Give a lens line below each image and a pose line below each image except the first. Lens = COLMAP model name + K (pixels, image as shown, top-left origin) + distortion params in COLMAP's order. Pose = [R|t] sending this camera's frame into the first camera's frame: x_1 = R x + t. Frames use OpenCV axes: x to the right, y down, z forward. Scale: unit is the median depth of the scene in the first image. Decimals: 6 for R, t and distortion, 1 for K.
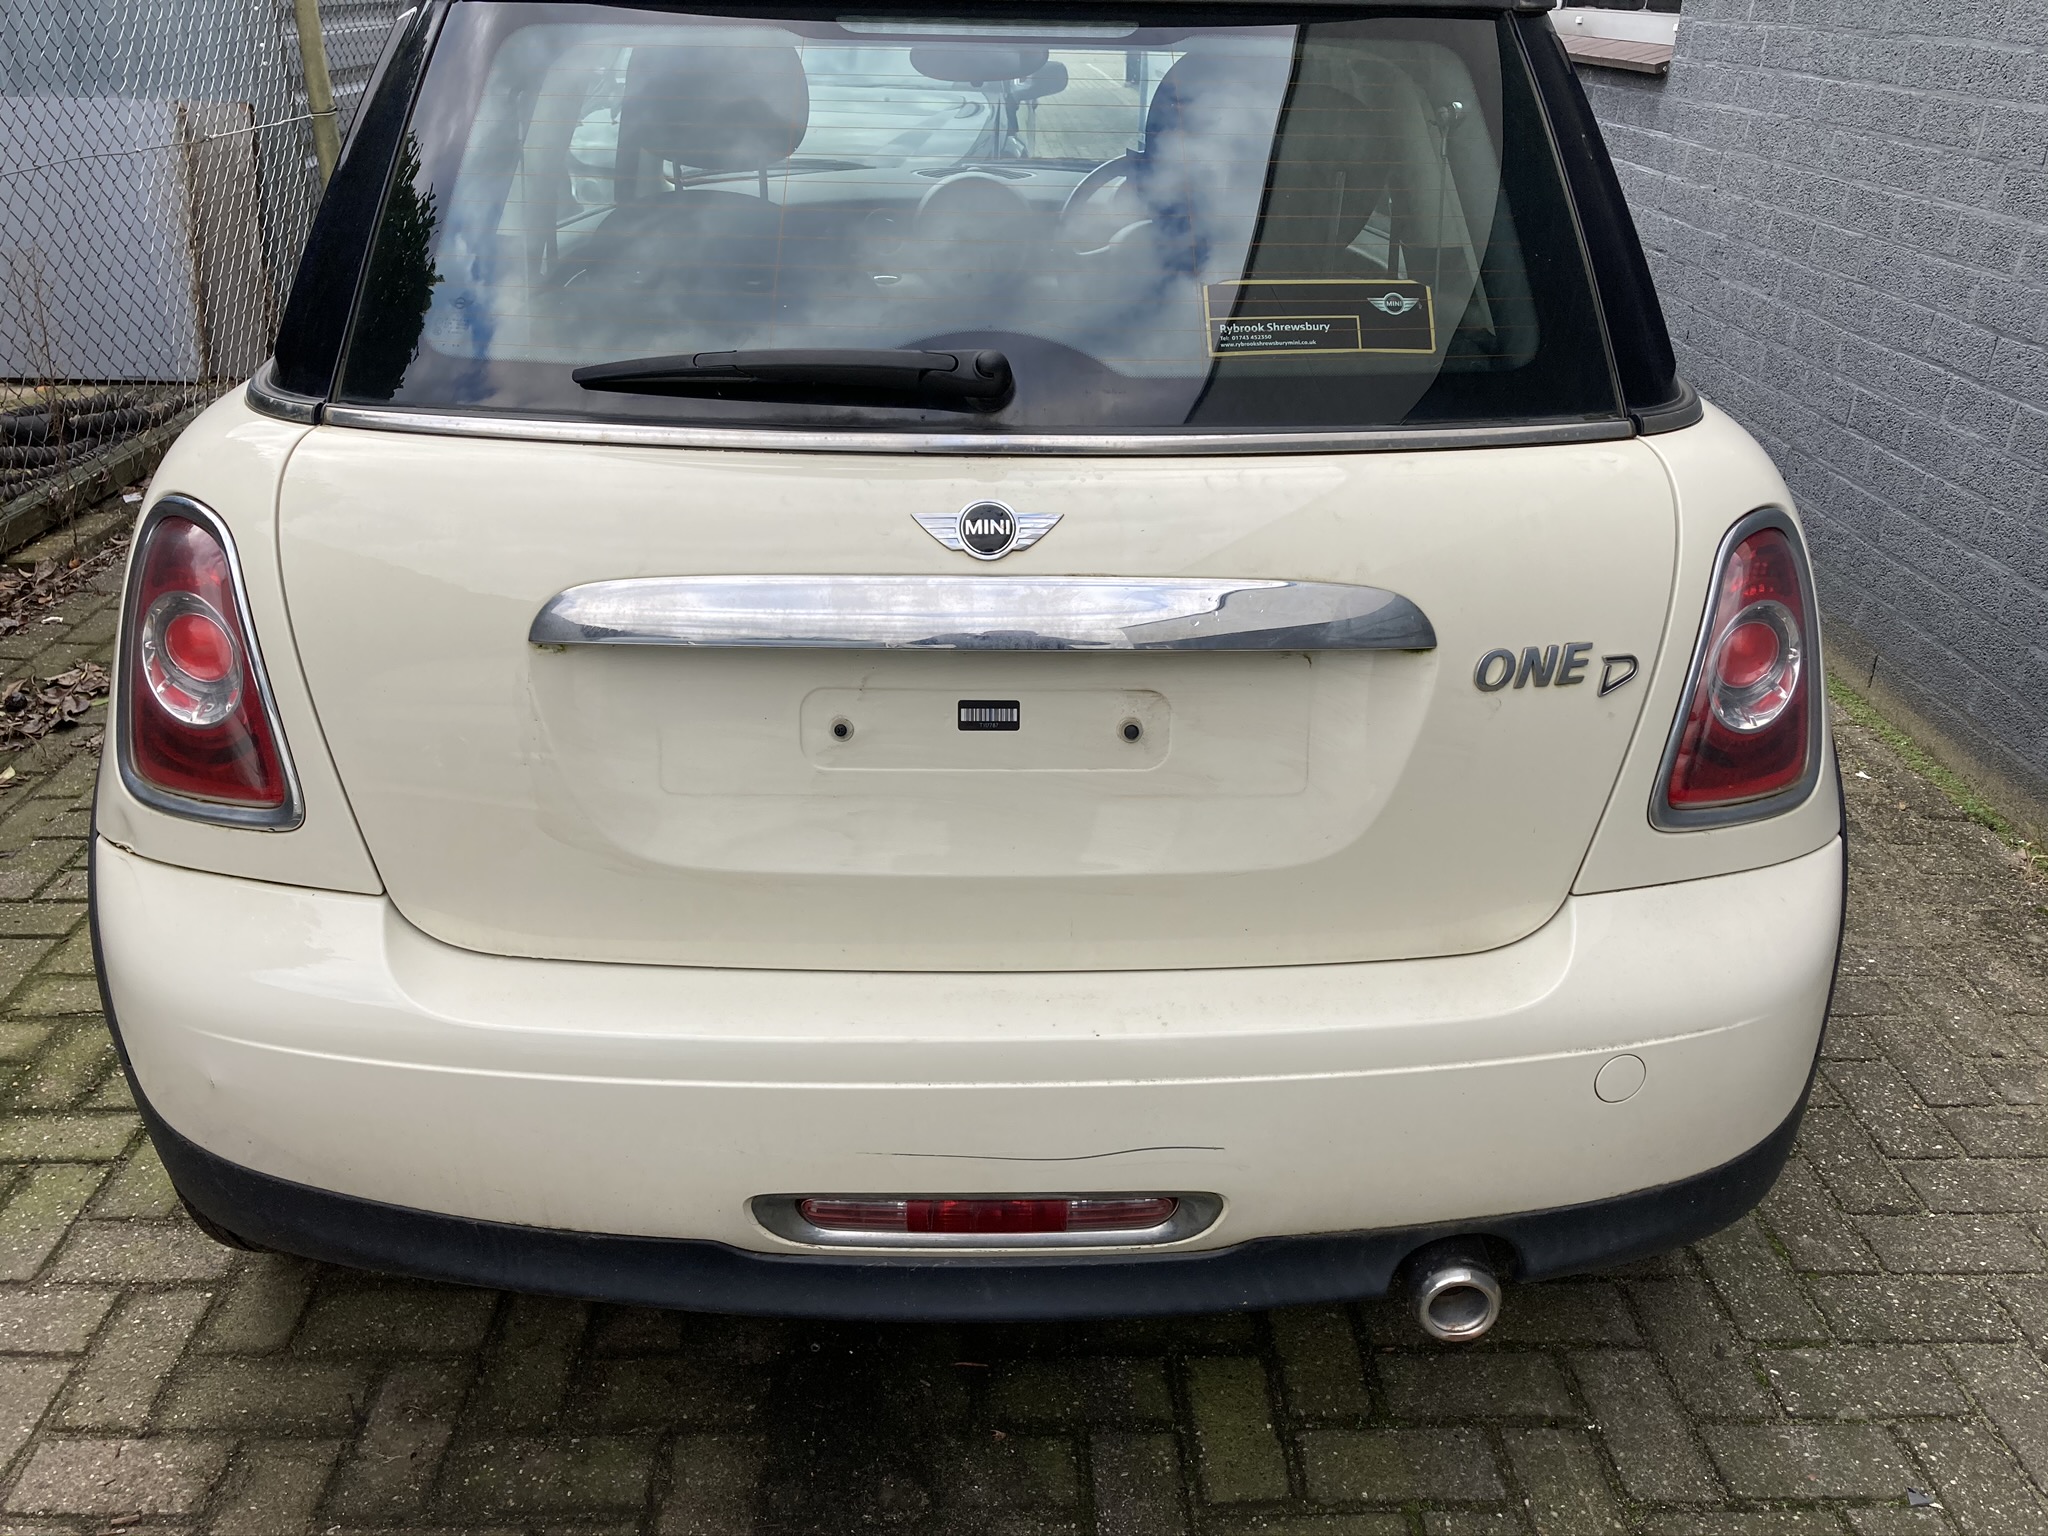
lens RADIAL K [[1718.7, 0, 1024.0], [0, 1718.7, 768.0], [0, 0, 1]] dist [0.046758, 0.003156]
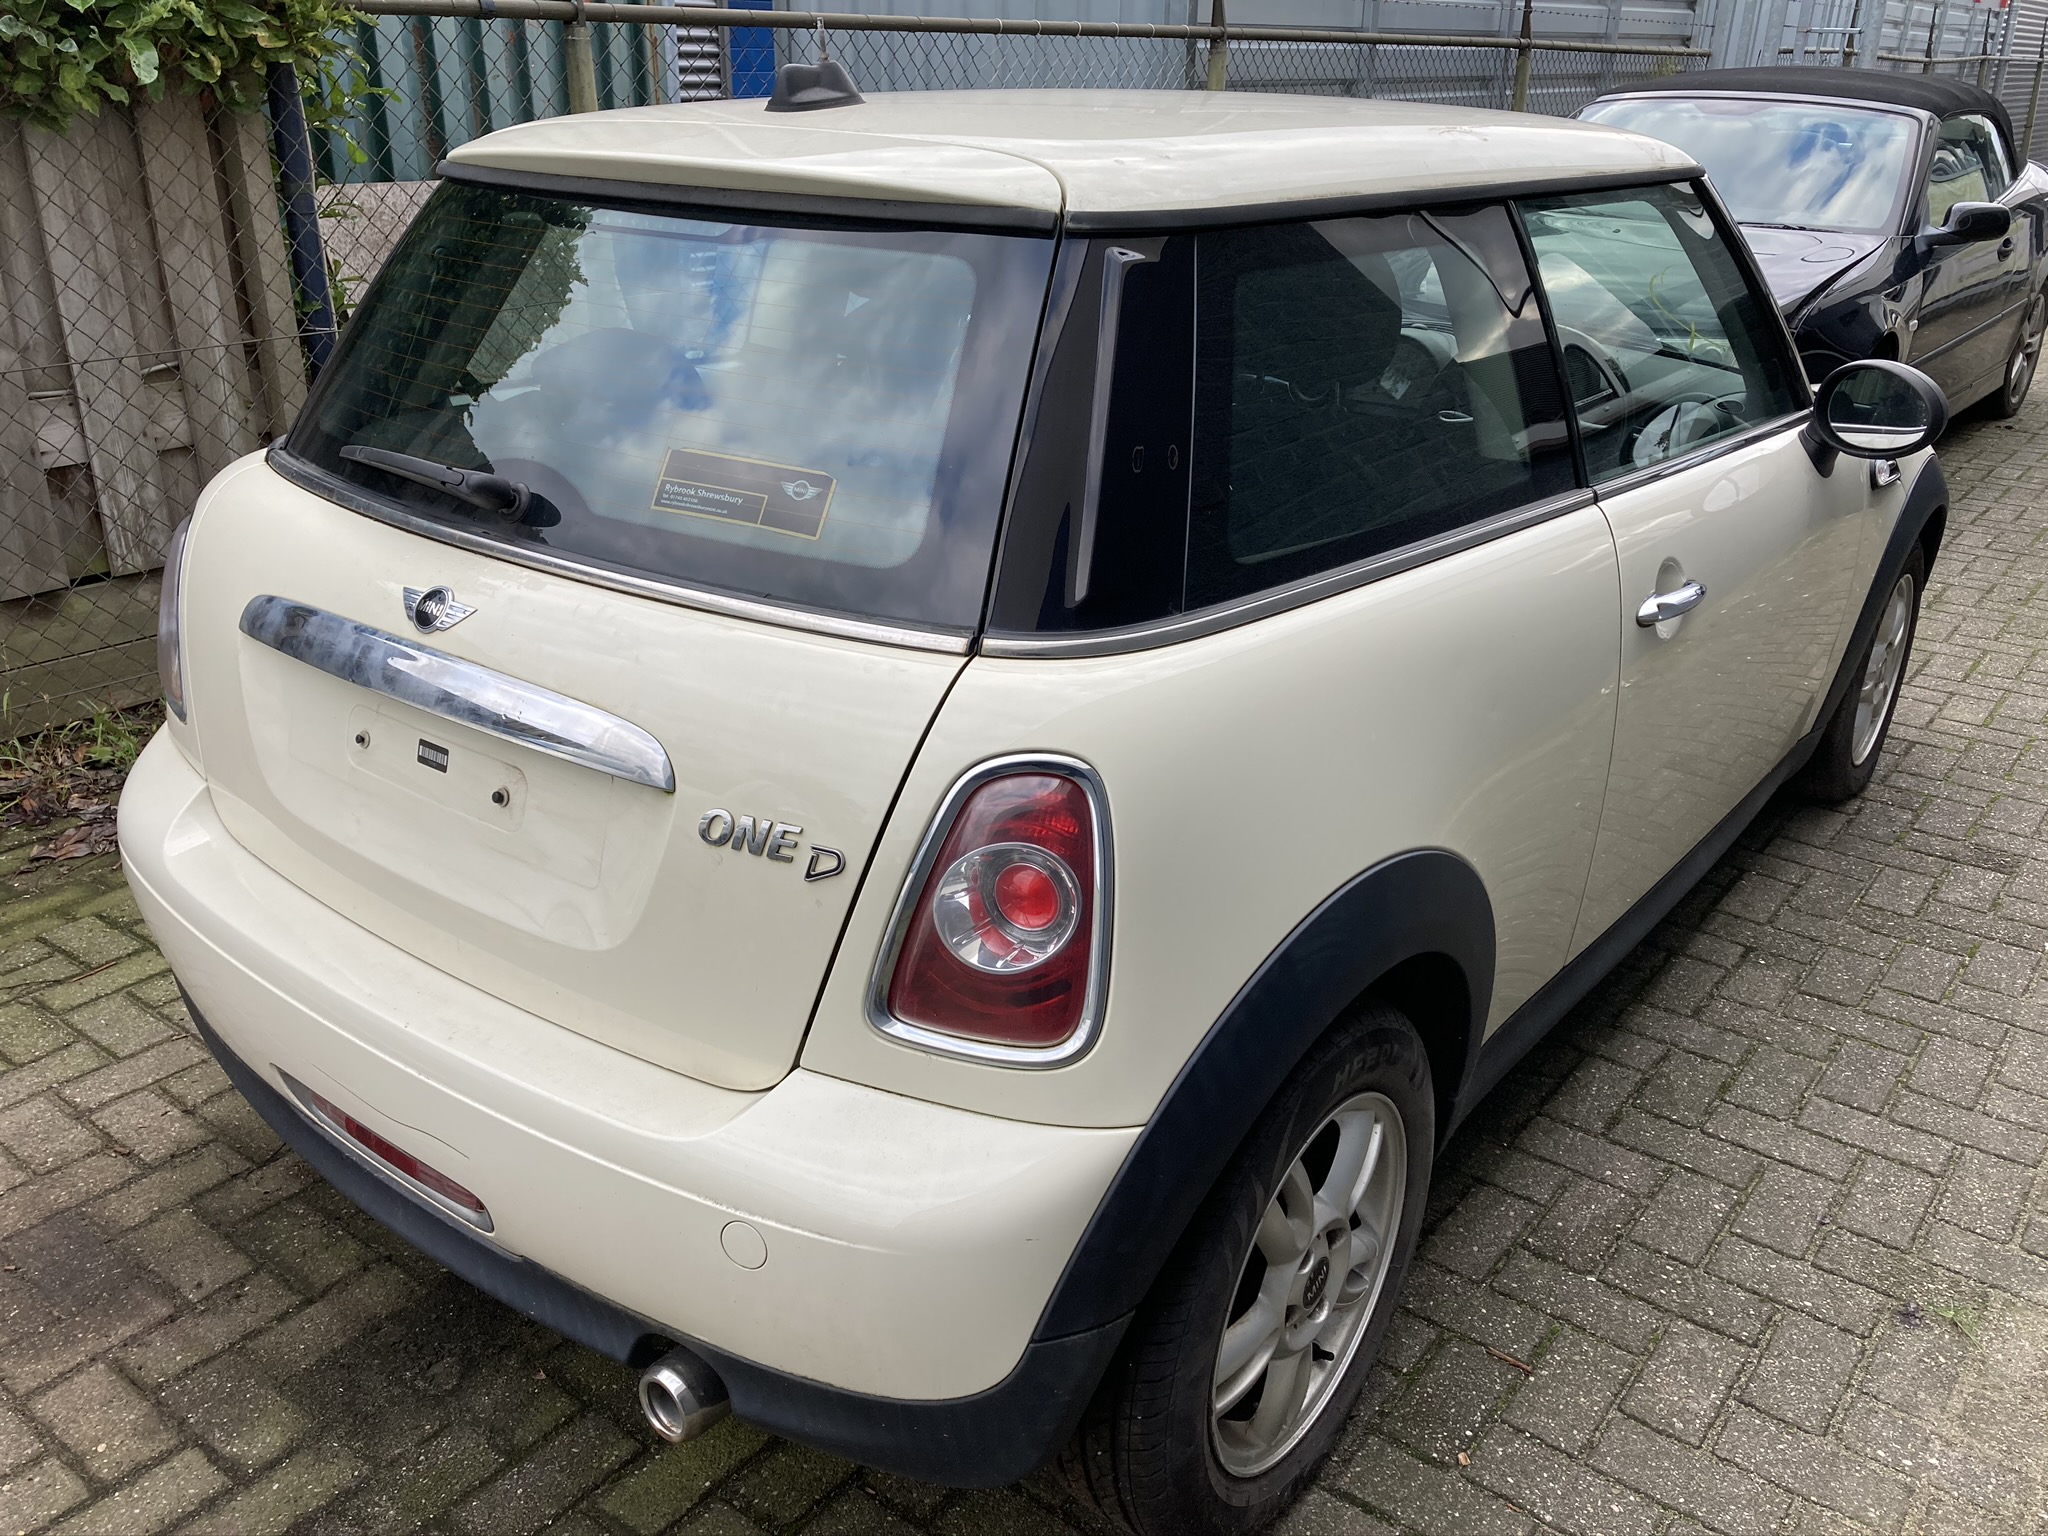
lens RADIAL K [[1718.7, 0, 1024.0], [0, 1718.7, 768.0], [0, 0, 1]] dist [0.046758, 0.003156]
pose [[0.759121, 0.239170, -0.605420, 1.045511], [-0.272078, 0.961497, 0.038686, -0.183211], [0.591363, 0.135354, 0.794965, 0.243528]]
